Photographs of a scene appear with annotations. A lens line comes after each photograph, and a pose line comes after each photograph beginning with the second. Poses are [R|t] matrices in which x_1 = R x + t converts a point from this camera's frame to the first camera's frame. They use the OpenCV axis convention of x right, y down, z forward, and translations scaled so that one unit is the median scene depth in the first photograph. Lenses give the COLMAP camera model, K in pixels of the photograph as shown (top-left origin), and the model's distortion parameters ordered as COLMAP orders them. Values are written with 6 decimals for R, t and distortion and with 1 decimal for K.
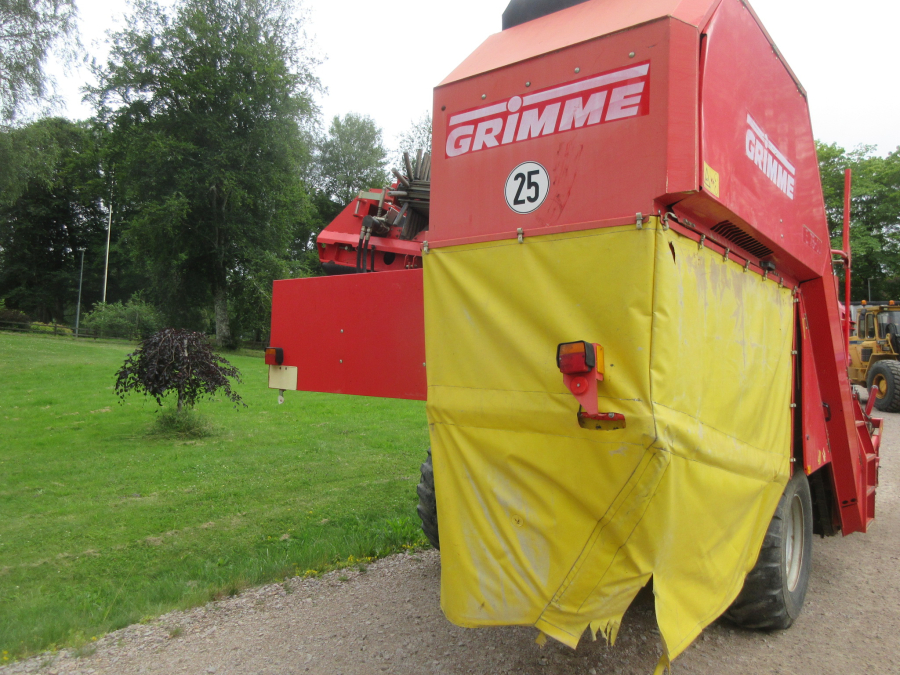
lens RADIAL K [[678.0, 0, 448.3], [0, 678.0, 333.8], [0, 0, 1]] dist [0.009910, 0.002281]
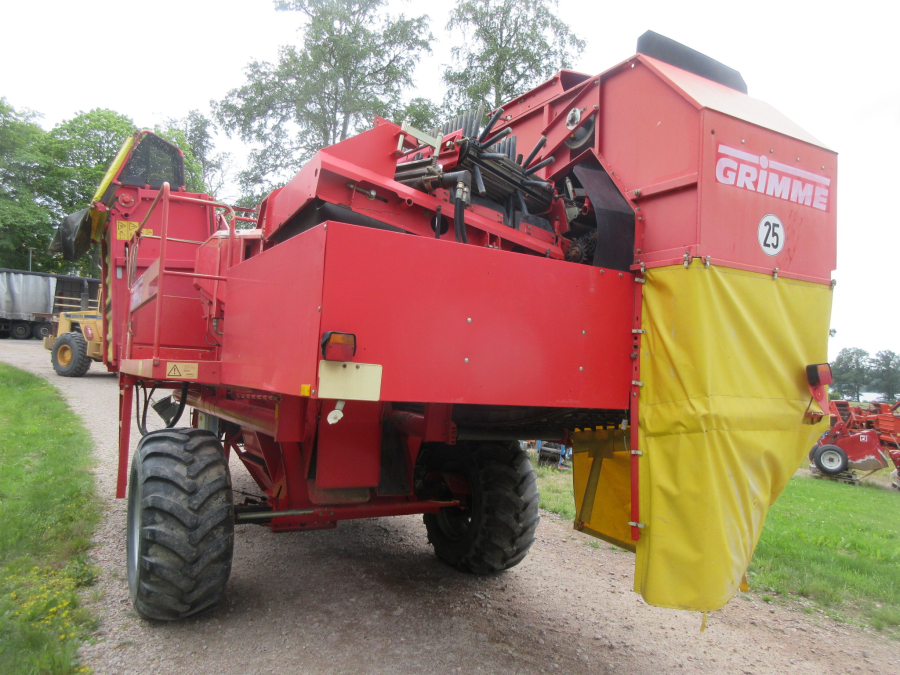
lens RADIAL K [[678.0, 0, 448.3], [0, 678.0, 333.8], [0, 0, 1]] dist [0.009910, 0.002281]
pose [[0.361385, 0.042506, 0.931448, -1.247546], [-0.088664, 0.996000, -0.011051, 0.030807], [-0.928192, -0.078592, 0.363708, 1.078774]]
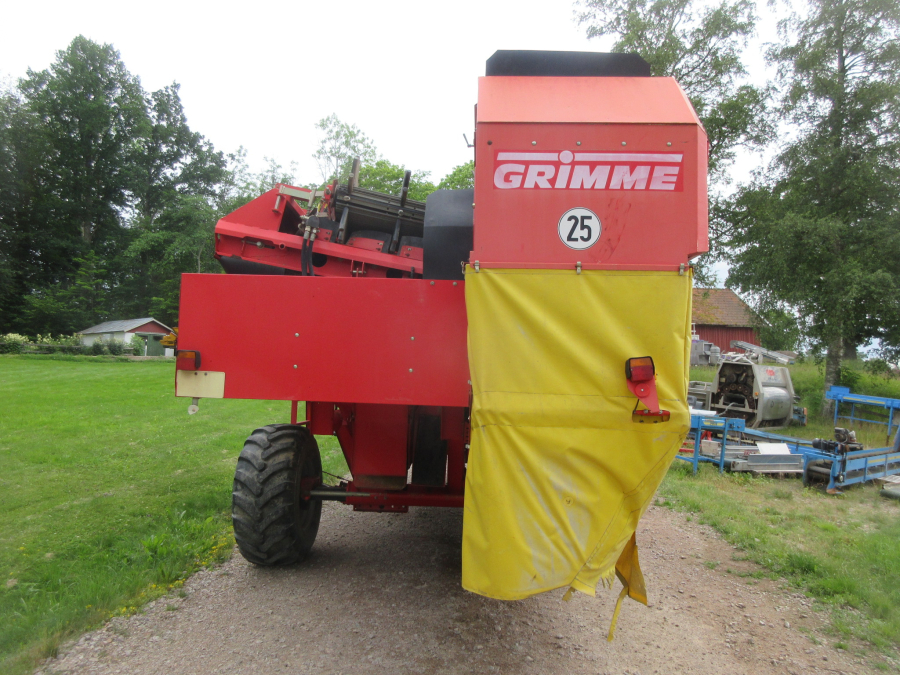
lens RADIAL K [[673.9, 0, 452.2], [0, 673.9, 333.1], [0, 0, 1]] dist [0.003373, -0.001376]
pose [[0.808425, 0.024042, 0.588109, -0.777510], [-0.031629, 0.999496, 0.002618, -0.023089], [-0.587749, -0.020718, 0.808778, 0.147883]]
